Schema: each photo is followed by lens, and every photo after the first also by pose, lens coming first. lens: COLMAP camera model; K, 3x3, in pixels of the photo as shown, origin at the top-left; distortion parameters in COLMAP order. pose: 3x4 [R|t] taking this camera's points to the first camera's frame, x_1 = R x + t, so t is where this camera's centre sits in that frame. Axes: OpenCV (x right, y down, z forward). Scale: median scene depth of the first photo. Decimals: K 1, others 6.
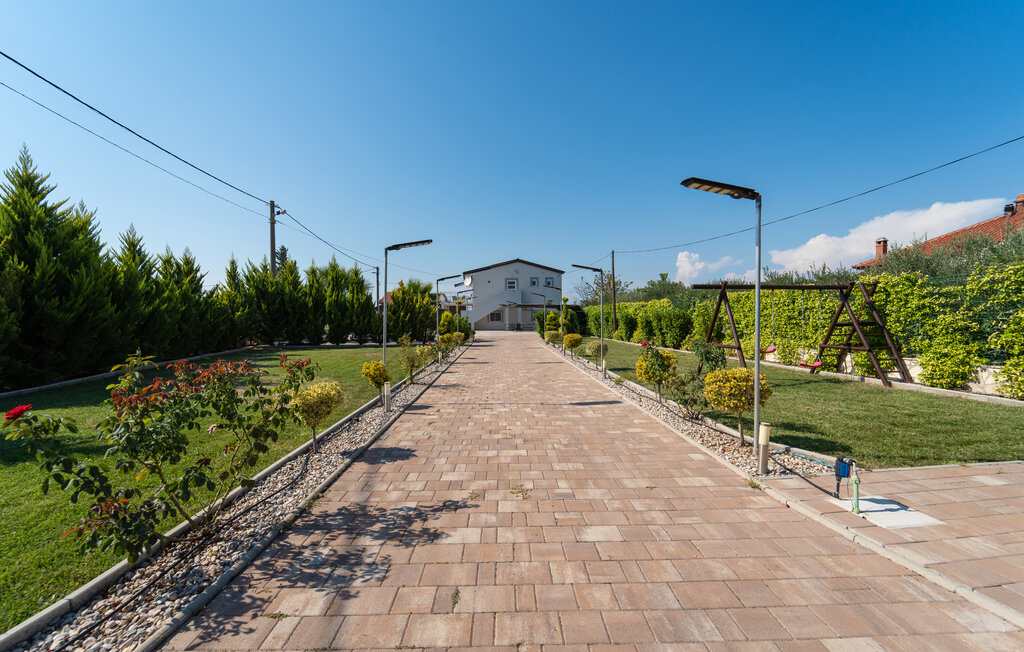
lens RADIAL K [[430.4, 0, 519.3], [0, 430.4, 326.4], [0, 0, 1]] dist [-0.001700, -0.000675]
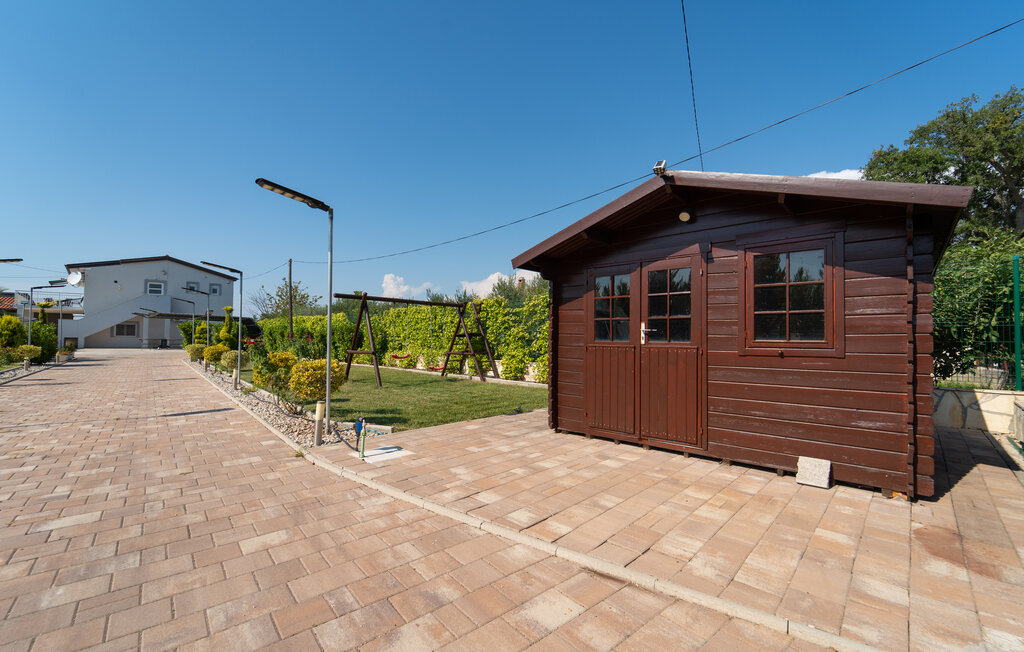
lens RADIAL K [[430.4, 0, 519.3], [0, 430.4, 326.4], [0, 0, 1]] dist [-0.001700, -0.000675]
pose [[0.774578, 0.034182, 0.631554, 0.094918], [-0.007105, 0.998946, -0.045352, 0.027708], [-0.632438, 0.030642, 0.774004, -0.093322]]
